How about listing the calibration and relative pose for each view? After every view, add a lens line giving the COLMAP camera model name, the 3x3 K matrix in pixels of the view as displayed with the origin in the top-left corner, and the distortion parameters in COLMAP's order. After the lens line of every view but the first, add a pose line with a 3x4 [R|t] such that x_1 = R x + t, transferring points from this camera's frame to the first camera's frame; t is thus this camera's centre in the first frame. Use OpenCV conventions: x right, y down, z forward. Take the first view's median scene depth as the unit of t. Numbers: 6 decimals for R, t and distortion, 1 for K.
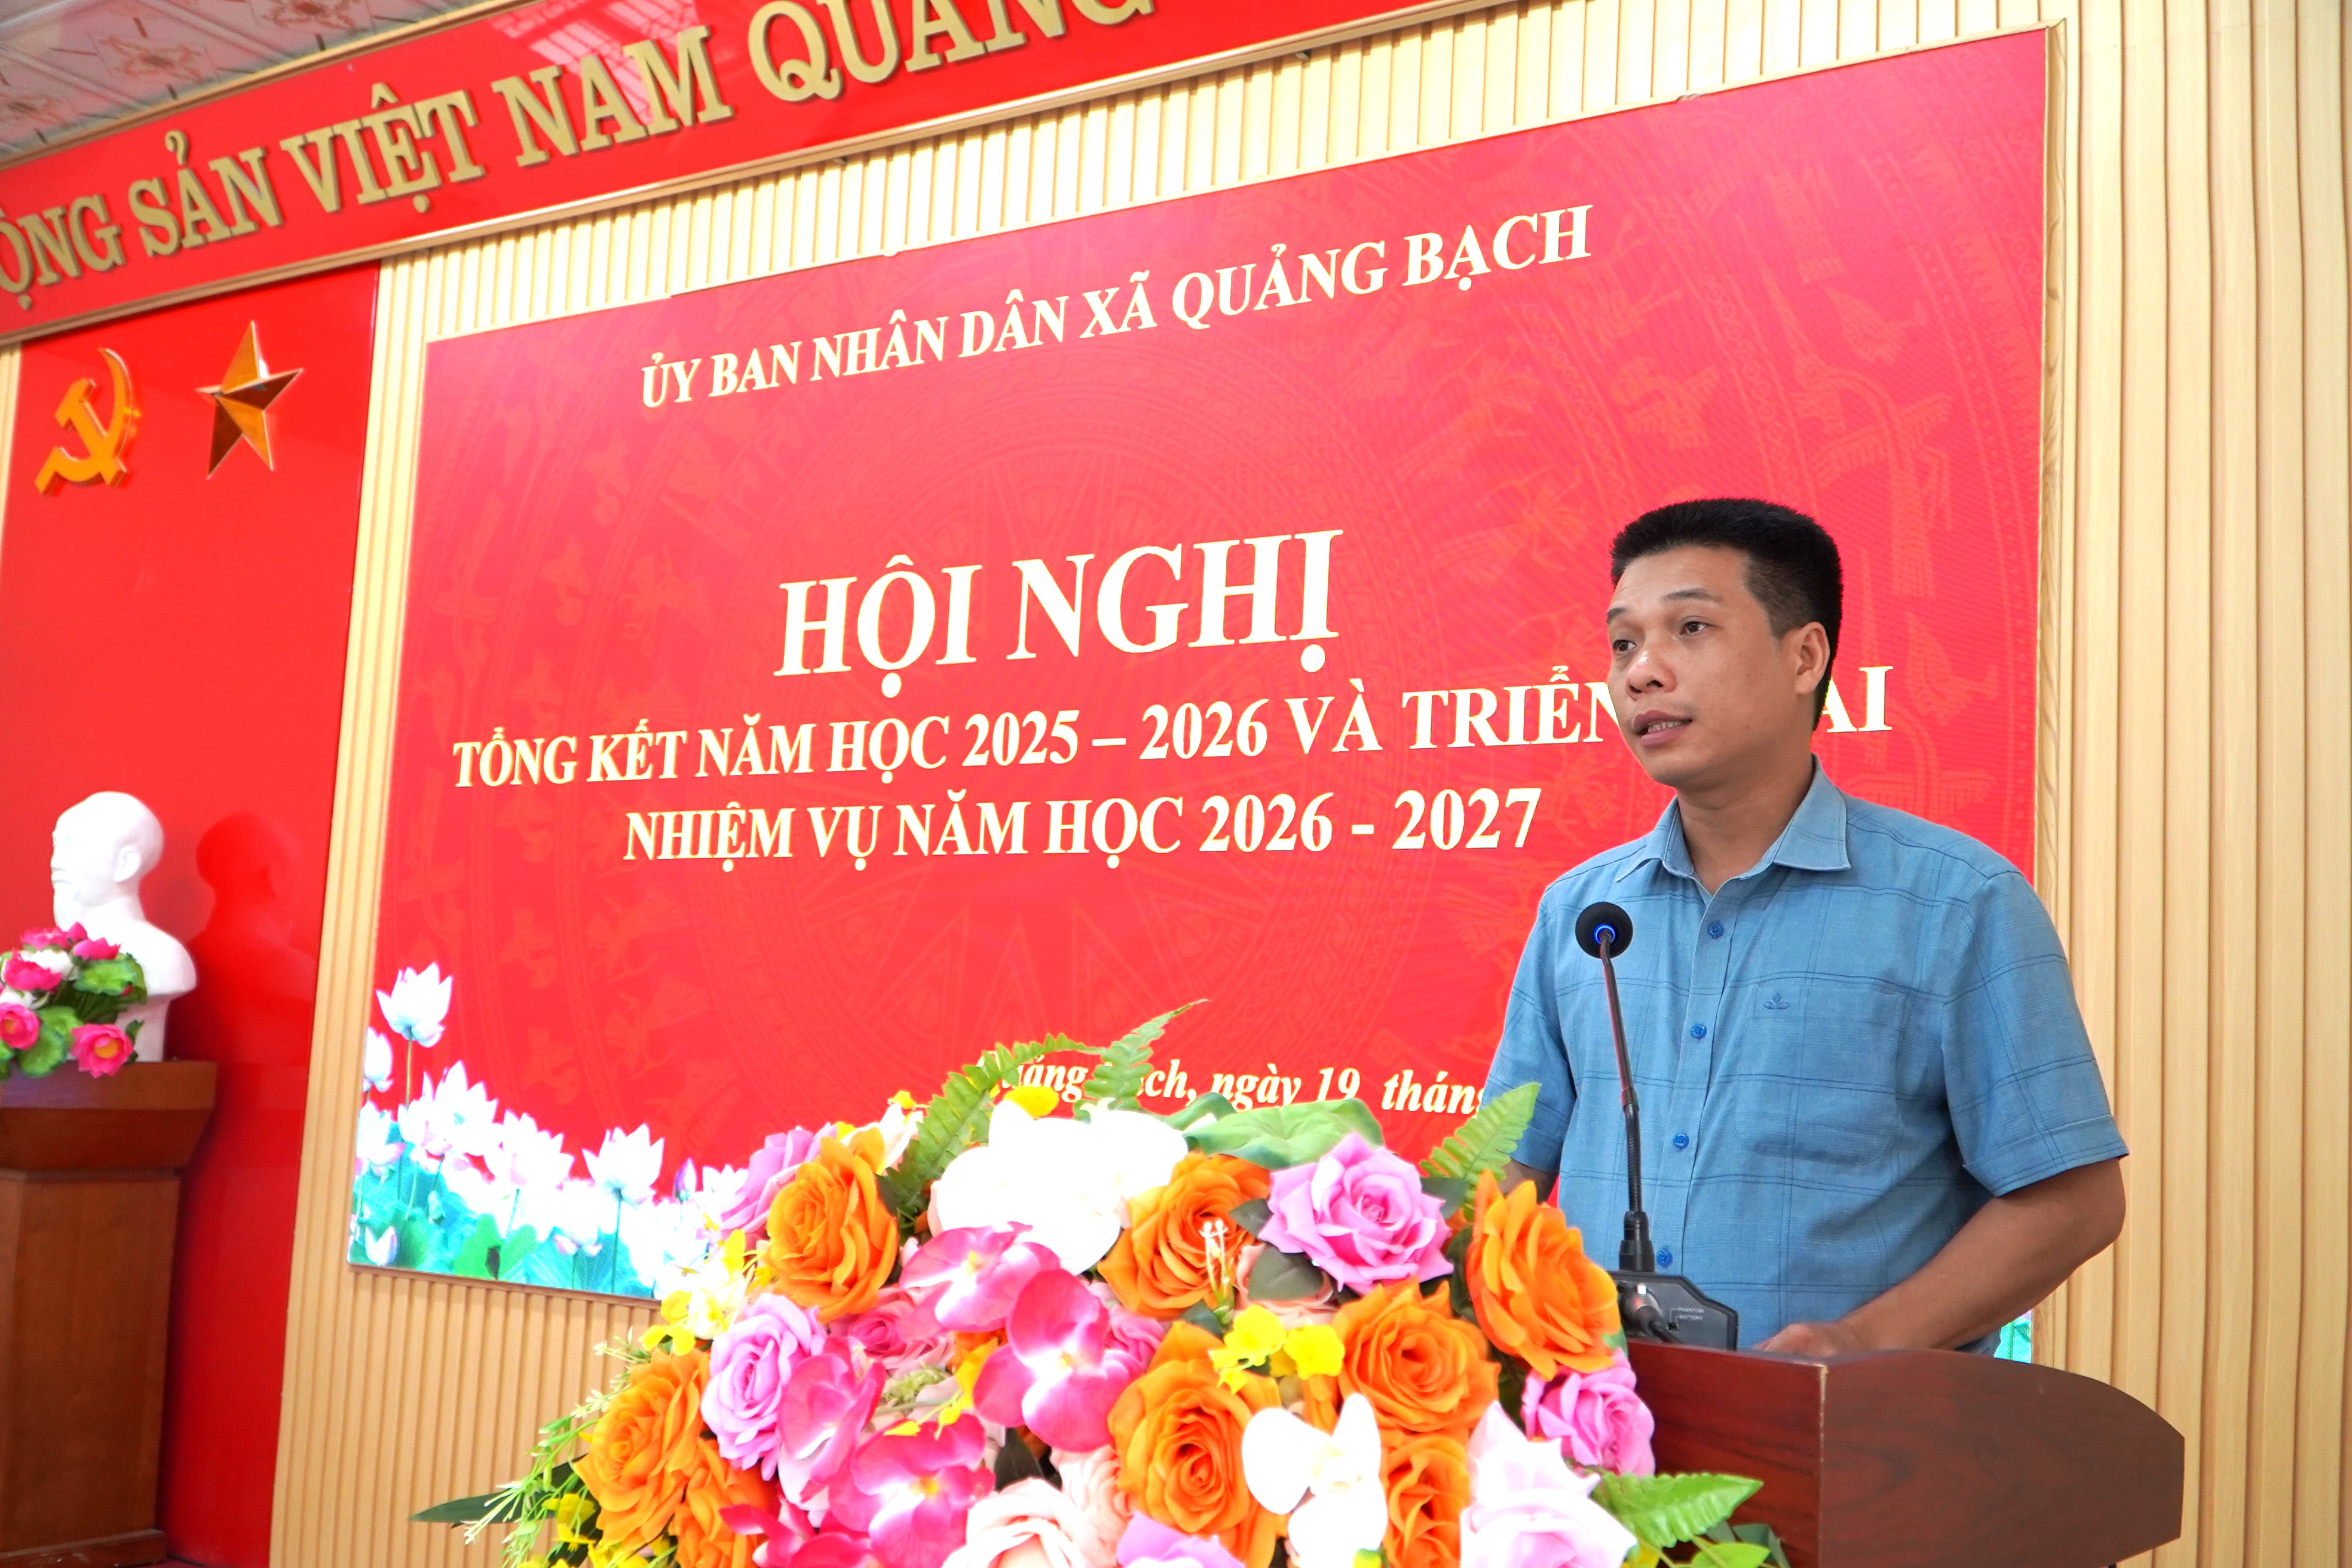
lens RADIAL K [[2360.6, 0, 1136.7], [0, 2360.6, 796.6], [0, 0, 1]] dist [0.048509, 0.000000]
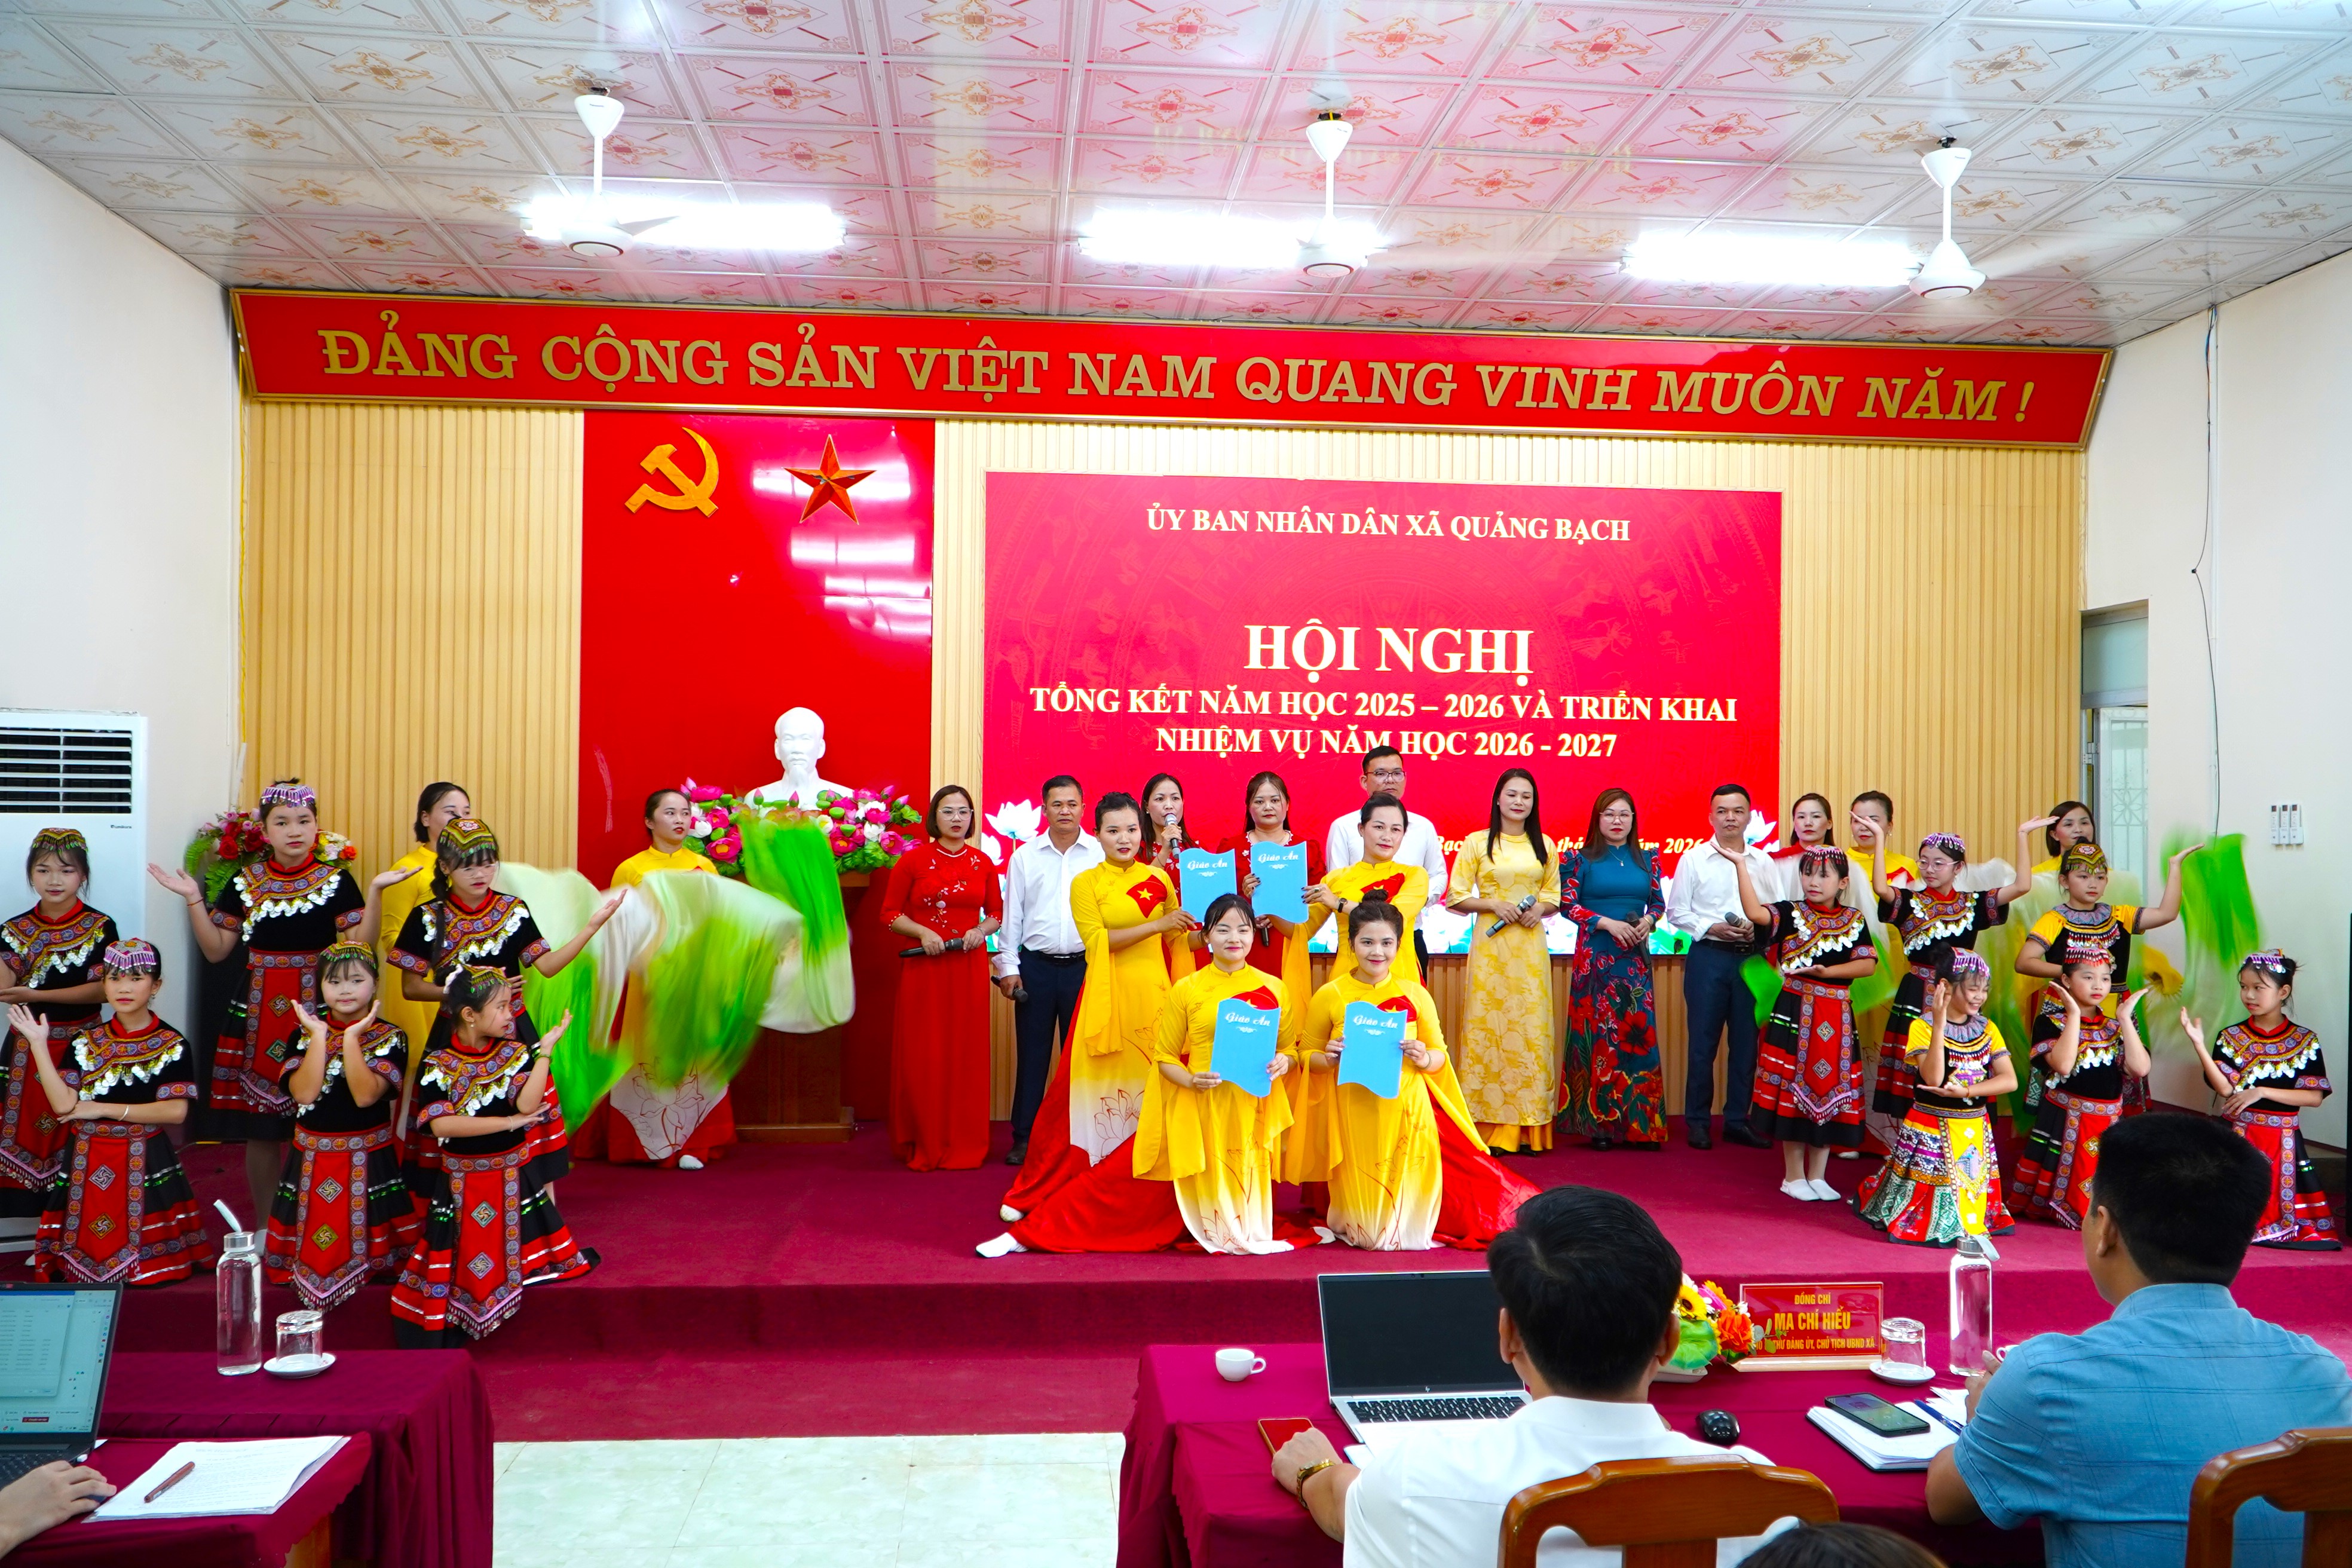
lens RADIAL K [[1915.9, 0, 1181.8], [0, 1915.9, 781.7], [0, 0, 1]] dist [-0.000894, 0.017071]
pose [[0.784499, -0.032615, 0.619271, -1.367980], [-0.044172, 0.993140, 0.108264, -0.143216], [-0.618554, -0.112288, 0.777677, -0.374021]]
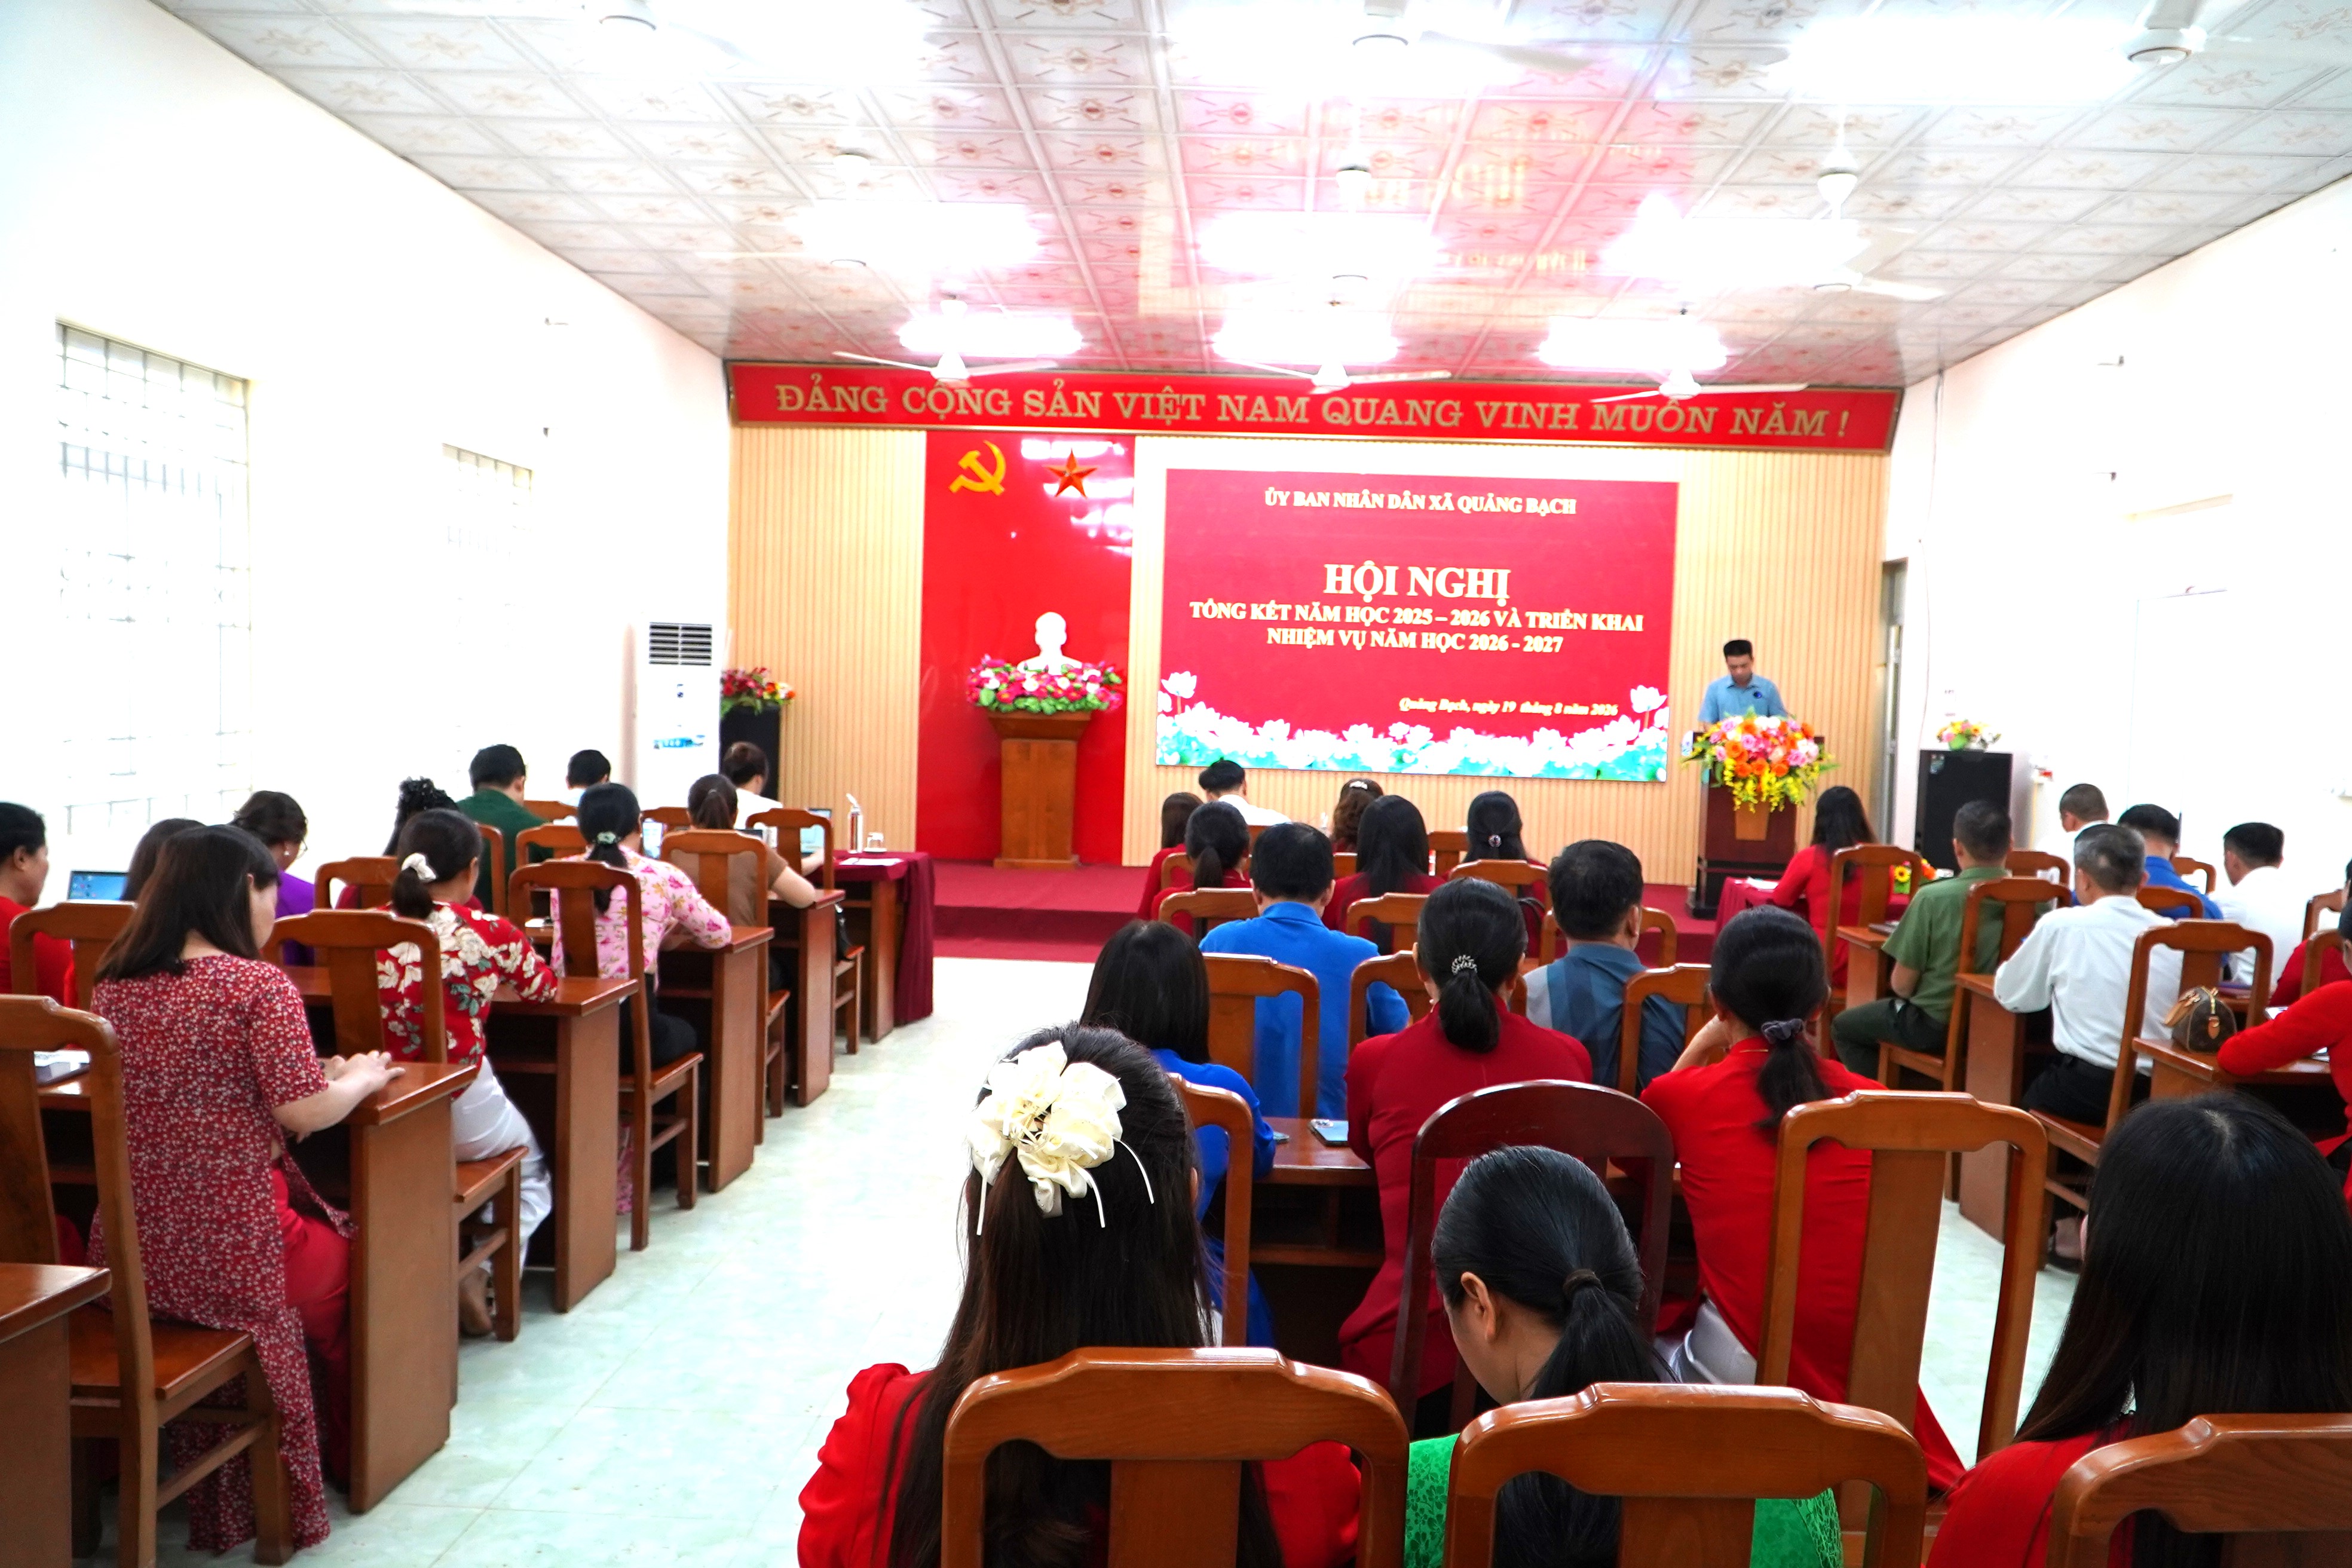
lens RADIAL K [[1915.9, 0, 1170.6], [0, 1915.9, 790.5], [0, 0, 1]] dist [-0.000894, 0.017071]
pose [[0.862666, -0.047323, 0.503554, -1.886874], [-0.048529, 0.983275, 0.175543, -0.262311], [-0.503440, -0.175872, 0.845942, -1.409681]]
